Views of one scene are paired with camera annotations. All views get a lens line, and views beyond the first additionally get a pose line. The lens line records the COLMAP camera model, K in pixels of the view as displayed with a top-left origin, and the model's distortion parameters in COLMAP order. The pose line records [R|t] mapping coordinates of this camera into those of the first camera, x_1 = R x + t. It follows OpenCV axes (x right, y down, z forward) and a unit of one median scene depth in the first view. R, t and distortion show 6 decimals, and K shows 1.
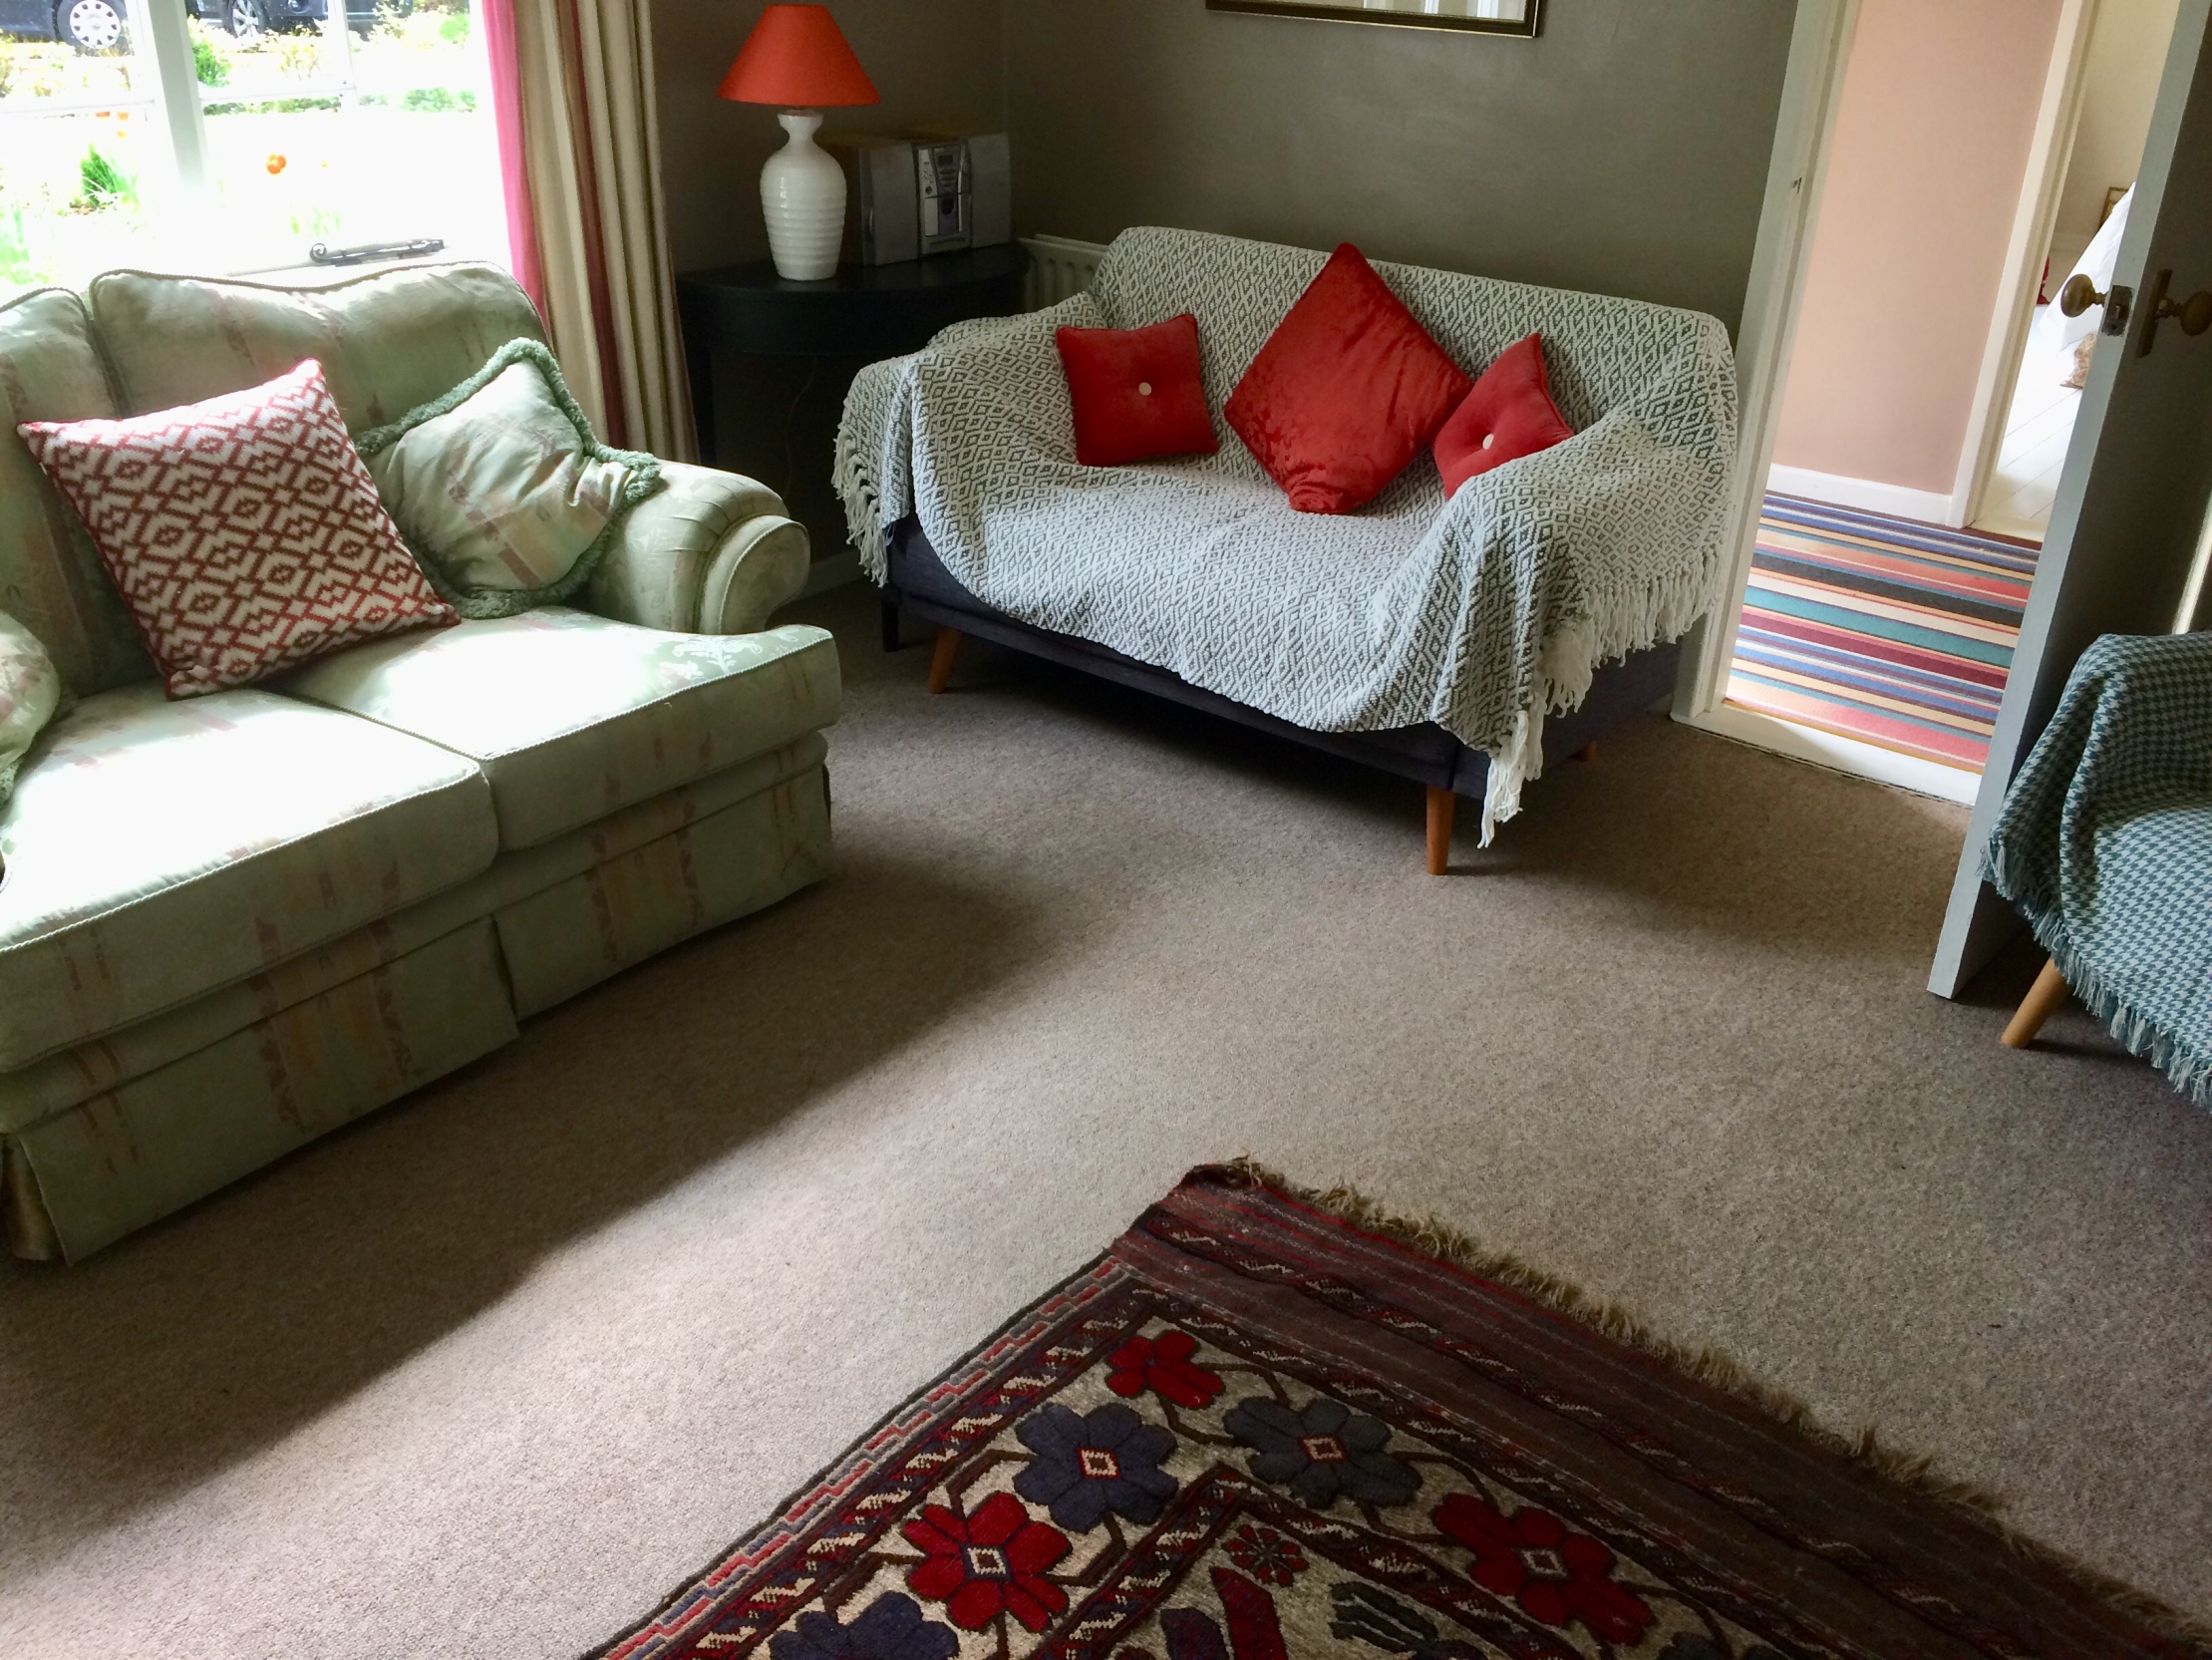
lens RADIAL K [[1888.6, 0, 1114.7], [0, 1888.6, 828.0], [0, 0, 1]] dist [0.050387, -0.063022]
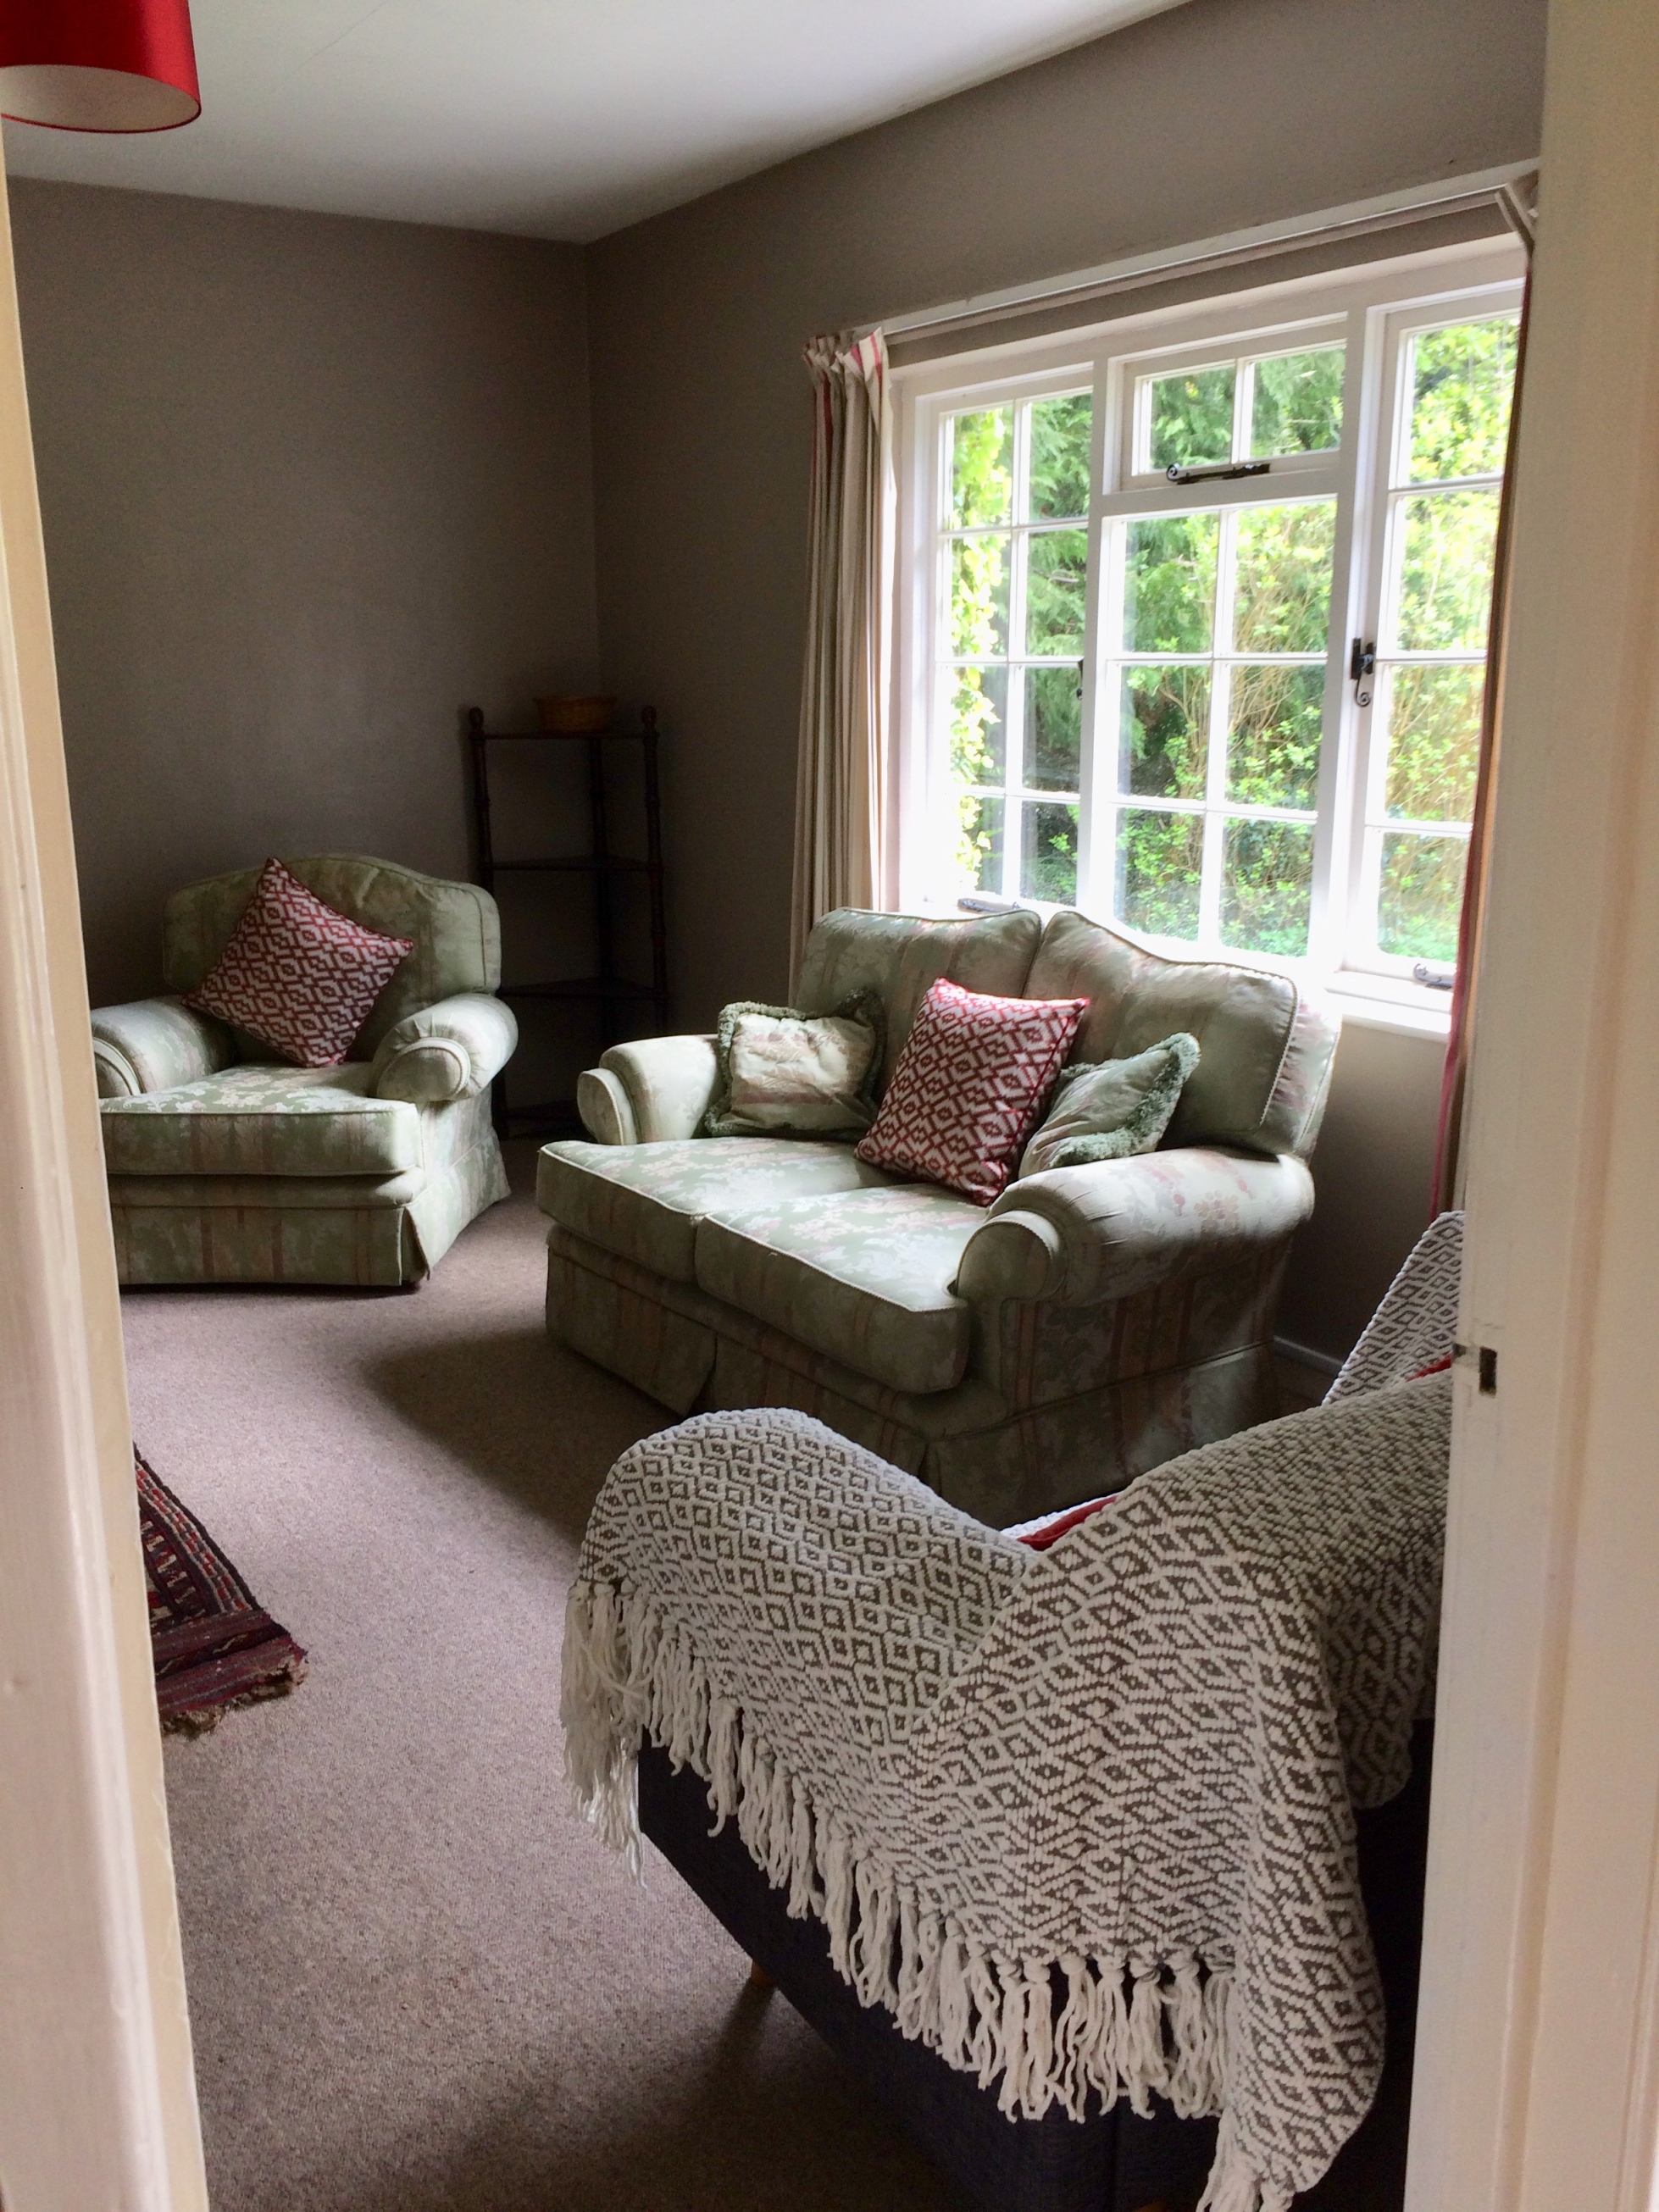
lens RADIAL K [[1888.5, 0, 828.3], [0, 1888.5, 1110.2], [0, 0, 1]] dist [0.050387, -0.063022]
pose [[-0.300525, 0.191769, -0.934296, 0.863657], [-0.430153, 0.847045, 0.312223, -0.533047], [0.851266, 0.495721, -0.172068, 1.176621]]
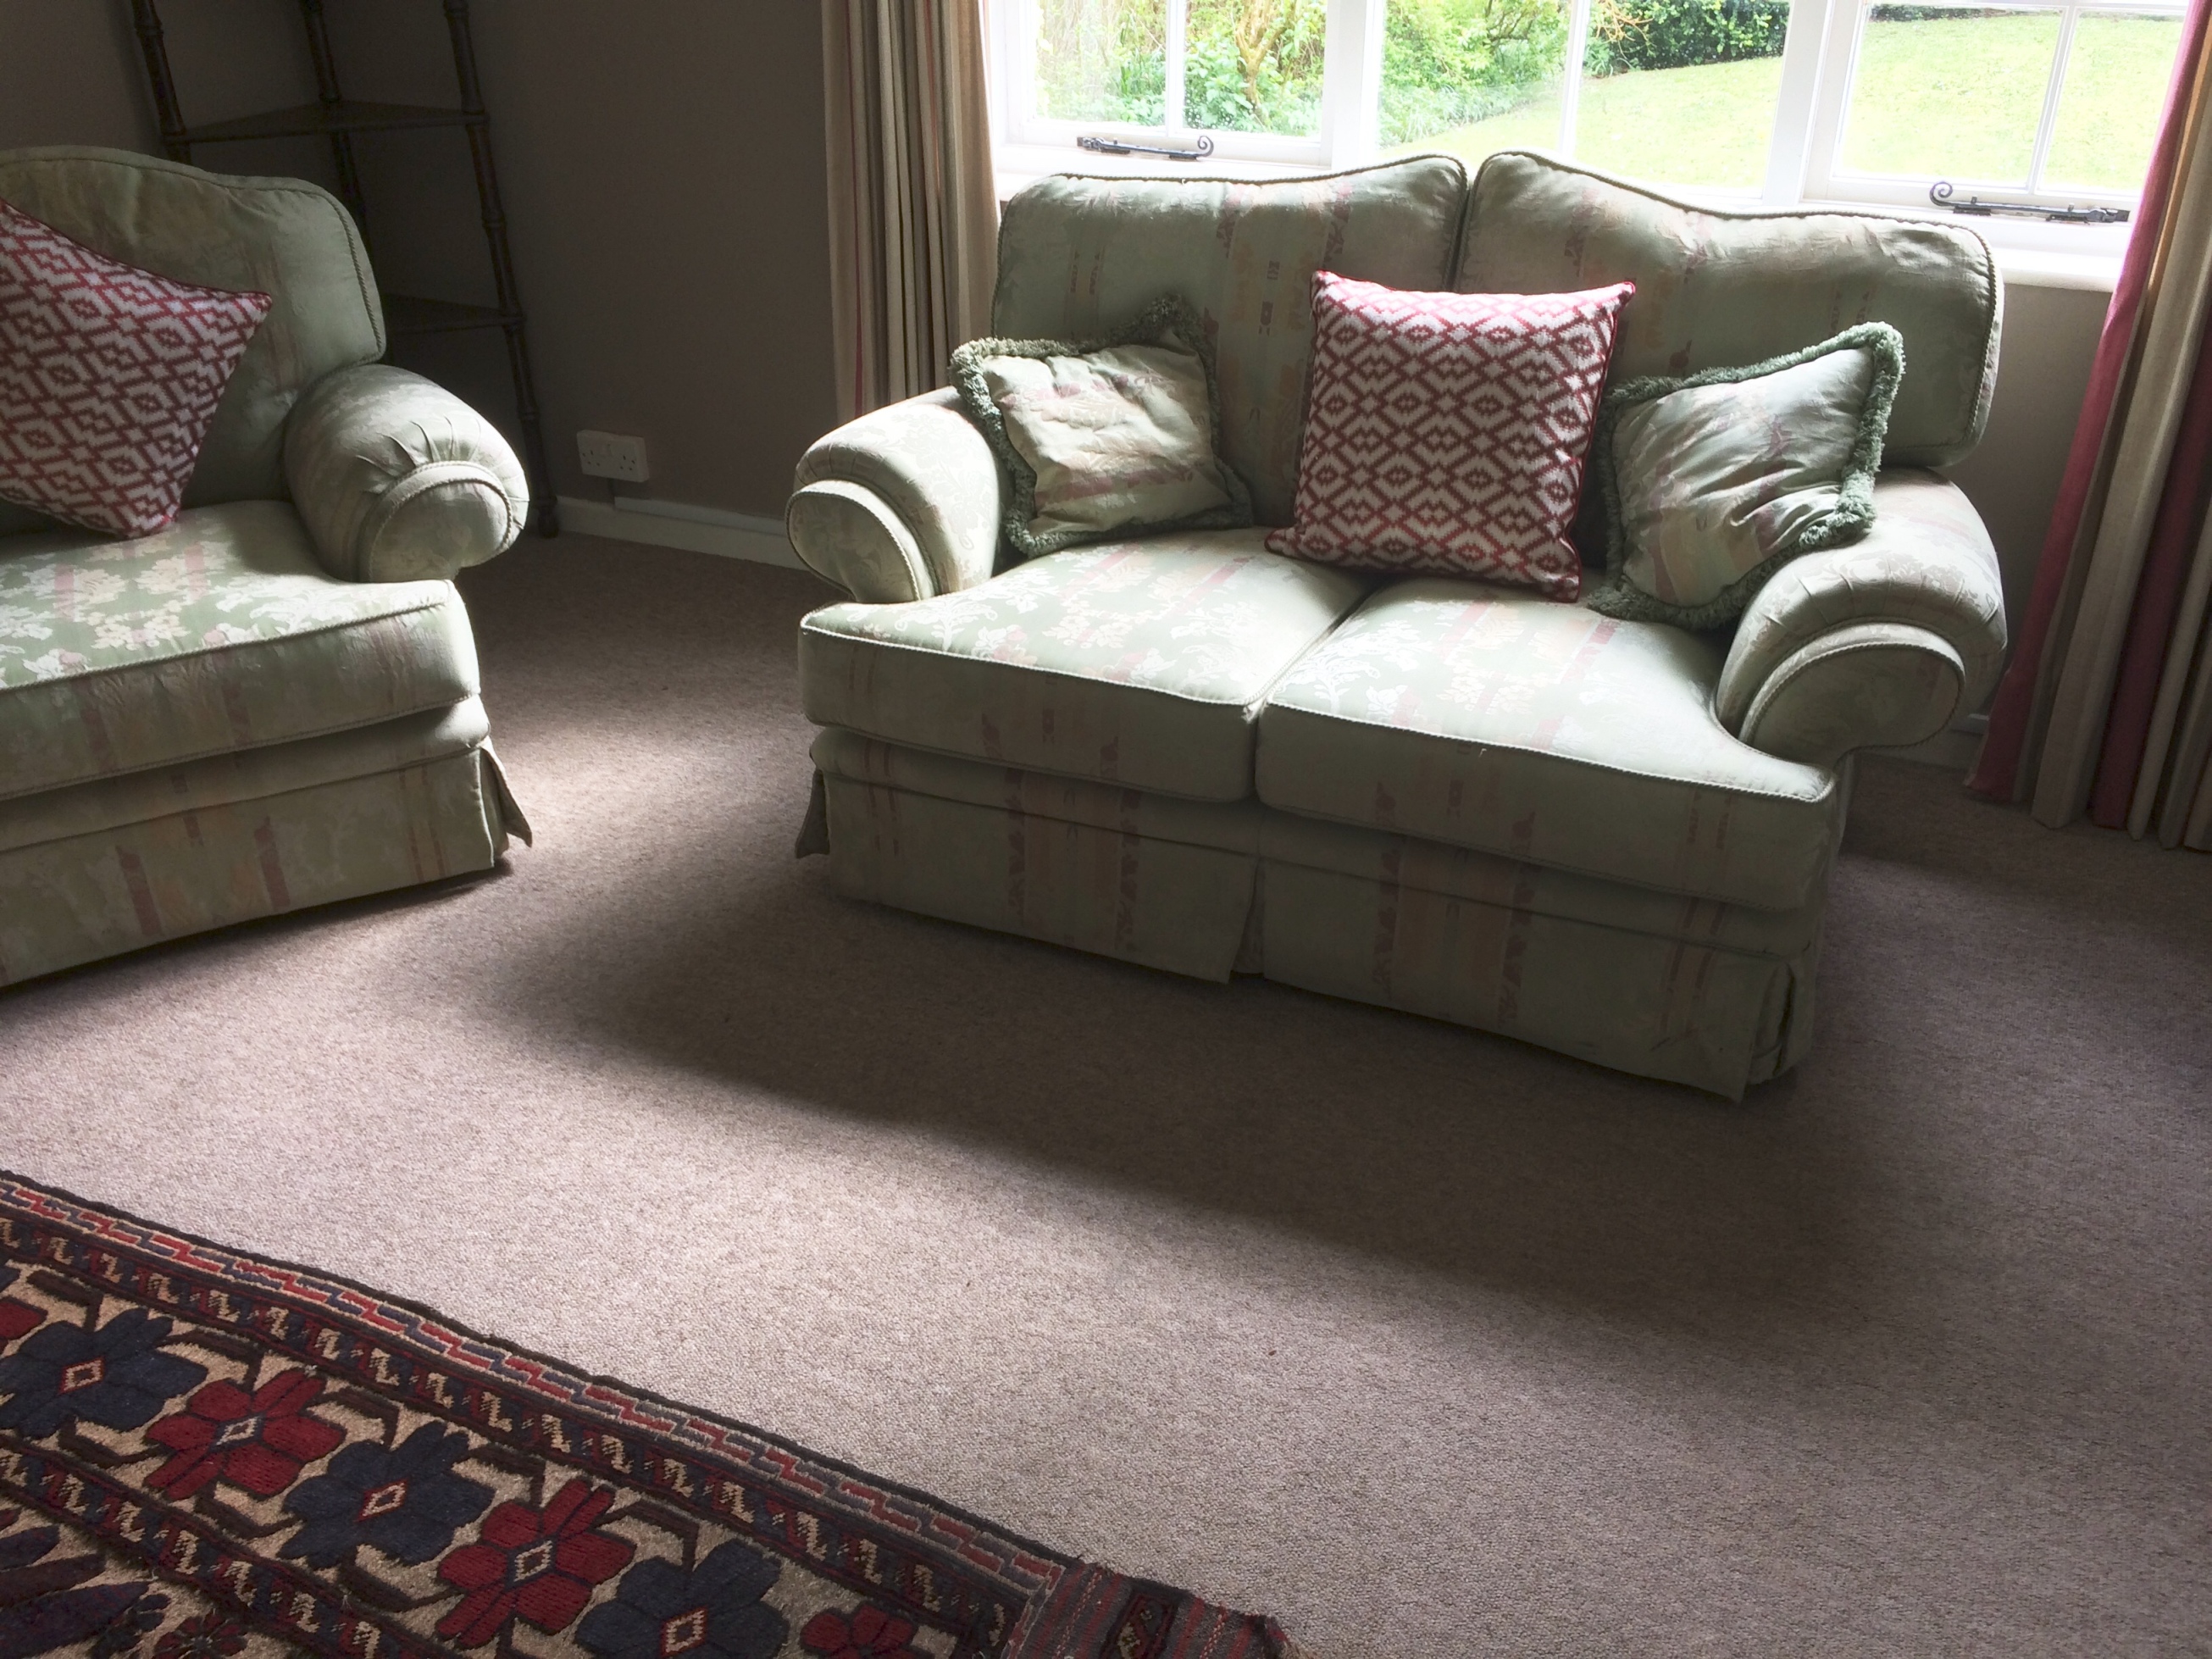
lens RADIAL K [[1888.5, 0, 1110.7], [0, 1888.5, 835.9], [0, 0, 1]] dist [0.050387, -0.063022]
pose [[0.230271, 0.449379, -0.863153, 0.441896], [-0.419560, 0.846161, 0.328603, -0.231790], [0.878034, 0.286477, 0.383388, 0.547803]]
